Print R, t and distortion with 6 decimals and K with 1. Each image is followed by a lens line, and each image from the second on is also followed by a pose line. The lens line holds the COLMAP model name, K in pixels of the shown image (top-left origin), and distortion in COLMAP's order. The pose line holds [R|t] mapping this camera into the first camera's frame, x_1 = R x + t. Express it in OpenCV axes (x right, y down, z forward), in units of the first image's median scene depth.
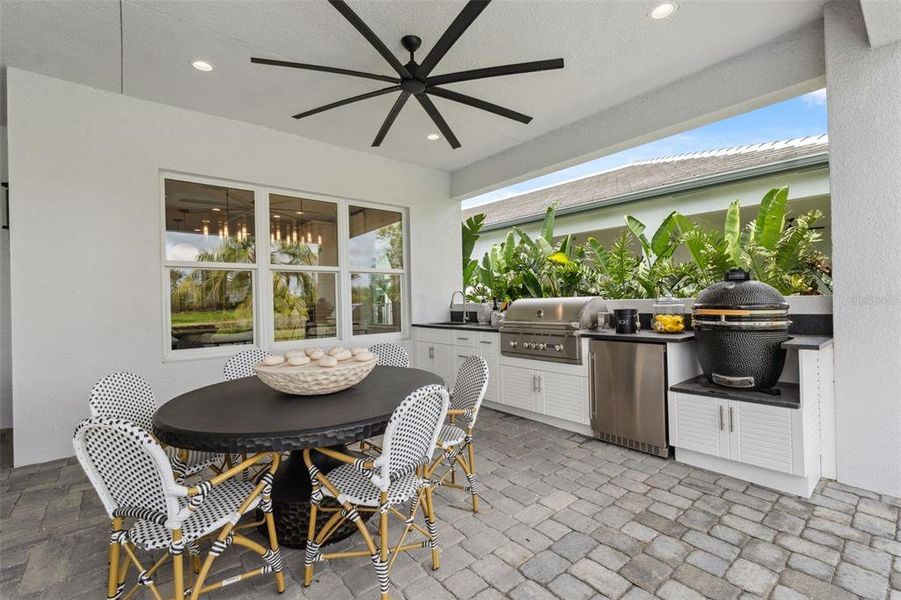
lens RADIAL K [[391.2, 0, 450.5], [0, 391.2, 300.0], [0, 0, 1]] dist [-0.000295, 0.000011]
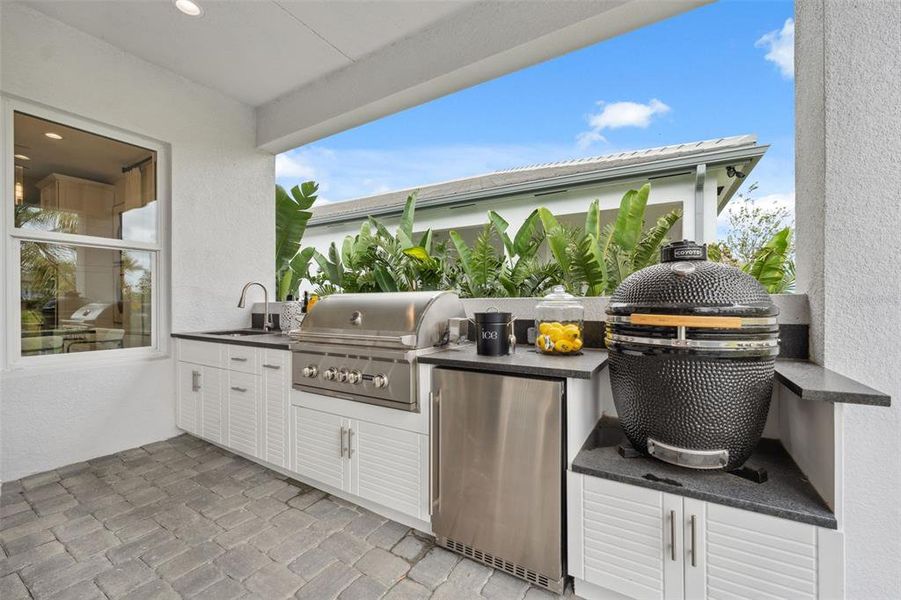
lens RADIAL K [[371.2, 0, 450.1], [0, 371.2, 305.1], [0, 0, 1]] dist [-0.001102, -0.000050]
pose [[0.946803, 0.018761, 0.321267, 0.186047], [-0.020006, 0.999800, 0.000574, 0.011686], [-0.321192, -0.006971, 0.946988, 0.442119]]
